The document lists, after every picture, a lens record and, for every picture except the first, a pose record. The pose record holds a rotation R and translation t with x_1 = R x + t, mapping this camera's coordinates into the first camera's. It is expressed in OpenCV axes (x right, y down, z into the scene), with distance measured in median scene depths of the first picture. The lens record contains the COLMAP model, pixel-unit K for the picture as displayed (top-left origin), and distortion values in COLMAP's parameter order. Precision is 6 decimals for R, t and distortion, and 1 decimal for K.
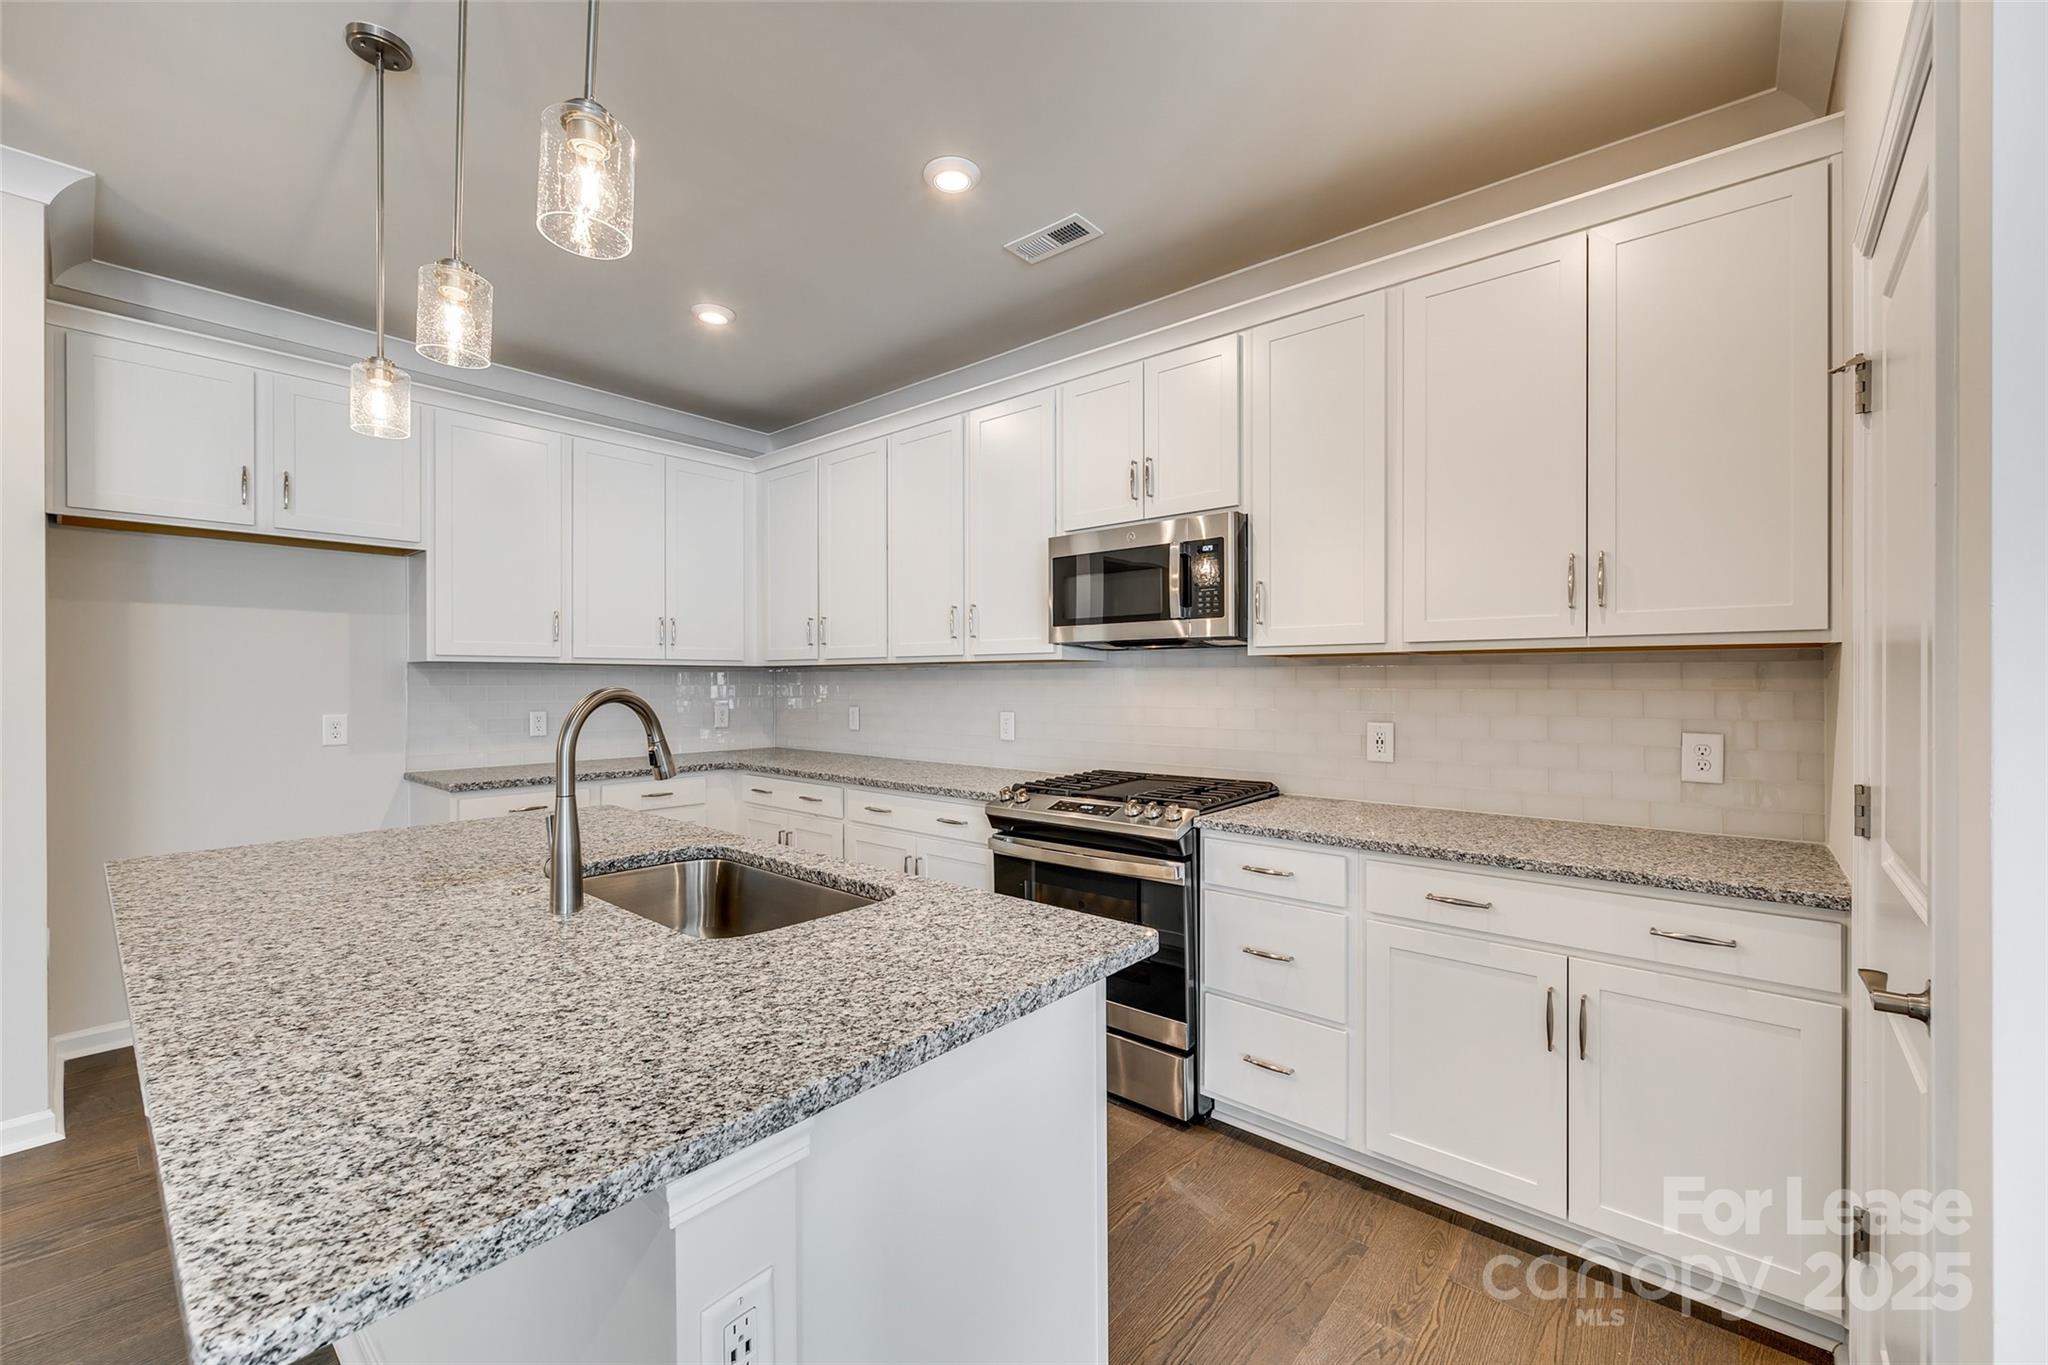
lens RADIAL K [[832.2, 0, 1019.2], [0, 832.2, 684.7], [0, 0, 1]] dist [-0.002502, 0.000578]
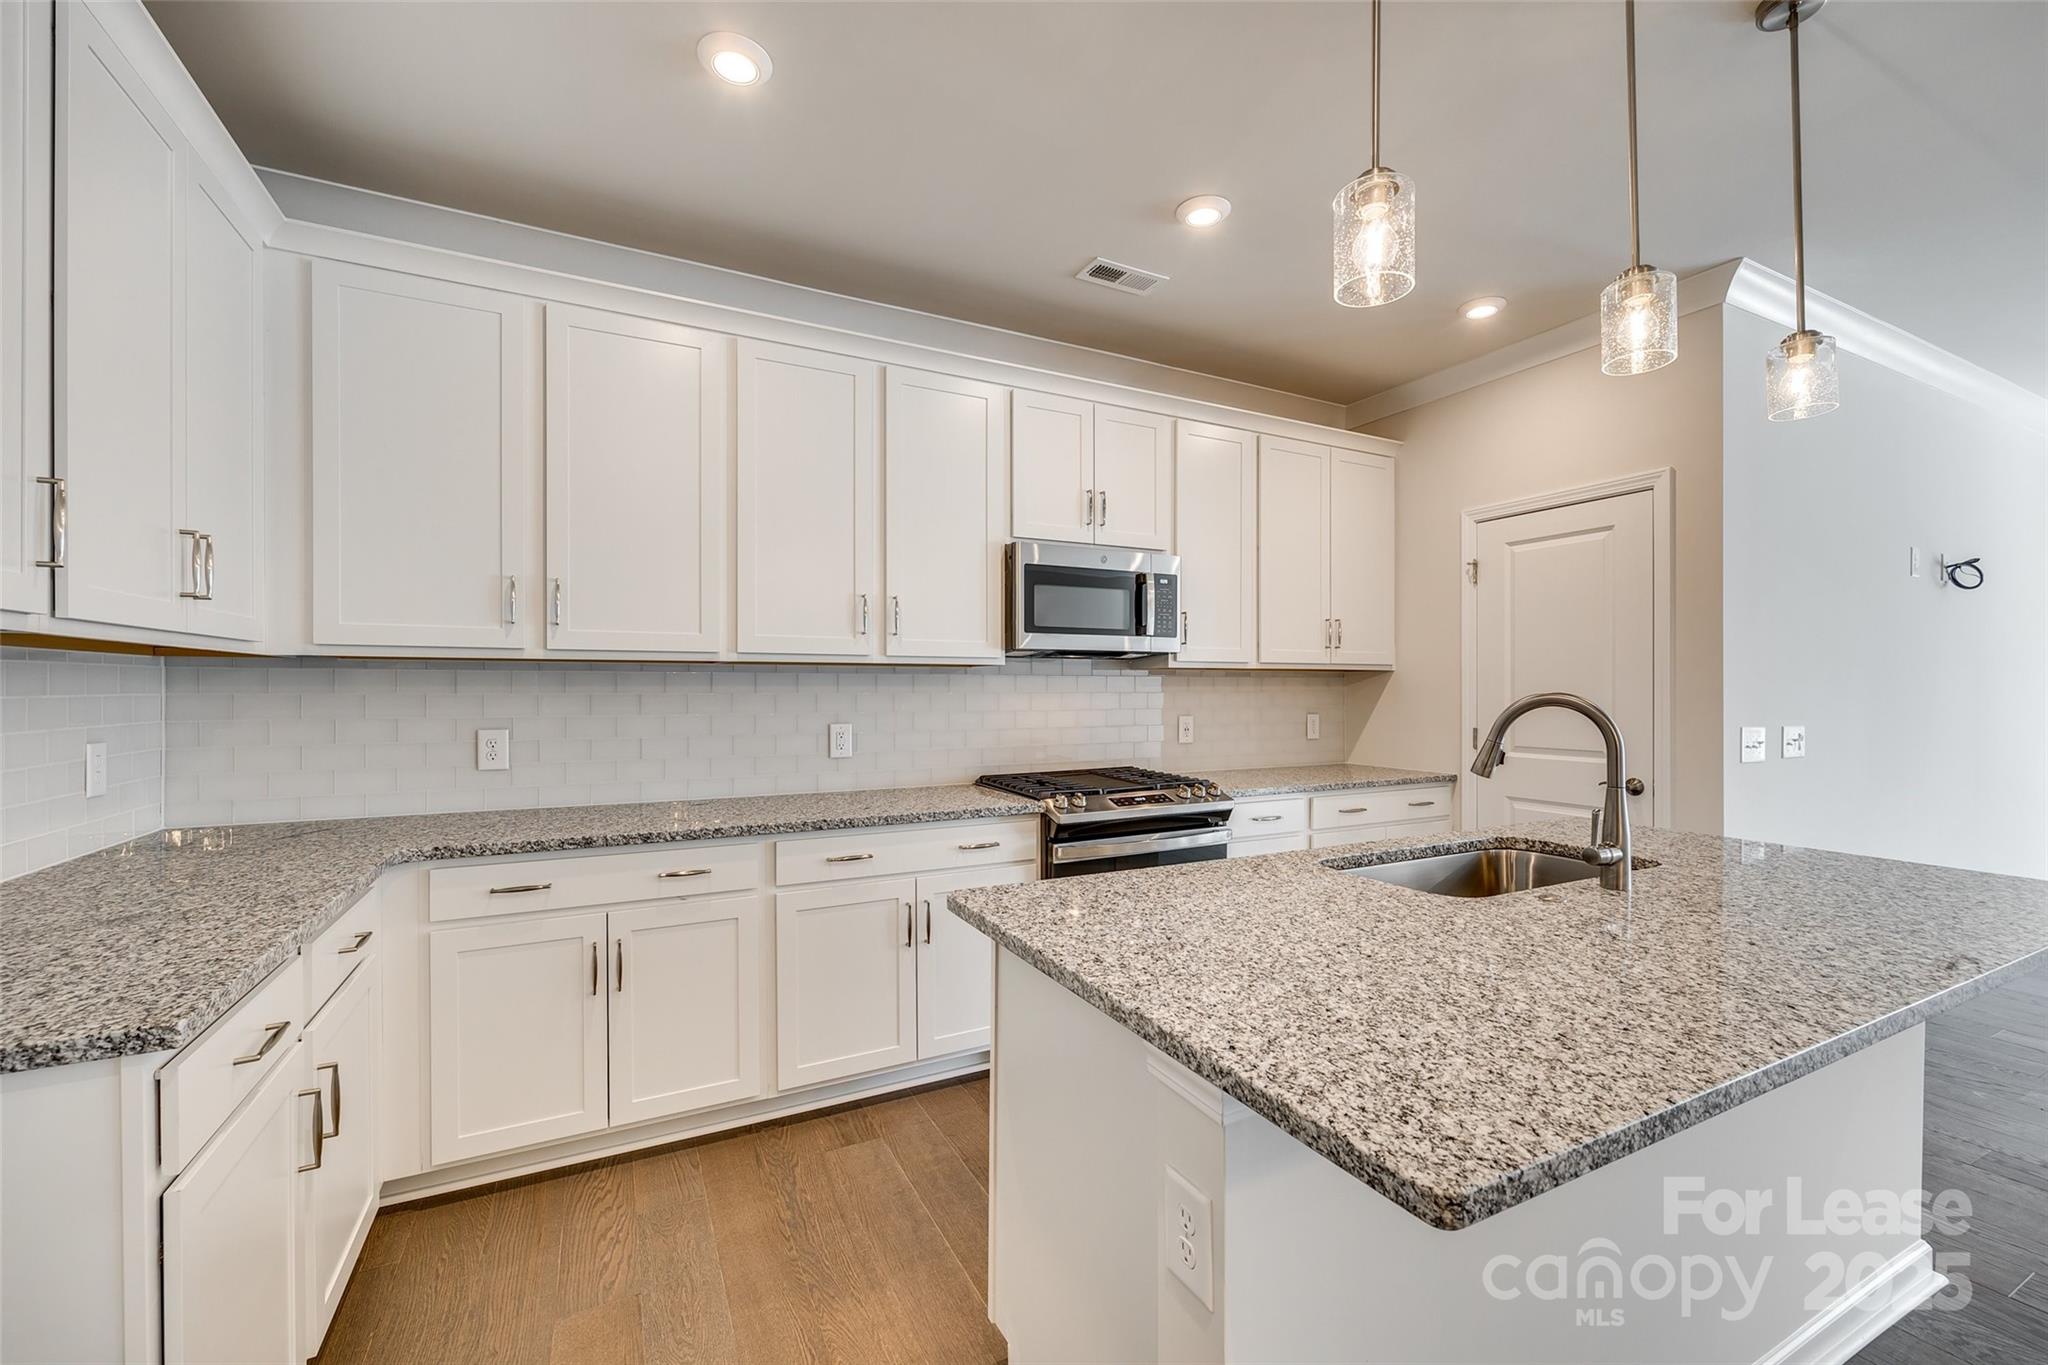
lens RADIAL K [[832.2, 0, 1026.5], [0, 832.2, 688.9], [0, 0, 1]] dist [-0.002502, 0.000578]
pose [[0.374233, -0.000273, 0.927334, -1.229356], [0.003635, 0.999993, -0.001172, -0.000822], [-0.927327, 0.003809, 0.374232, 0.871673]]
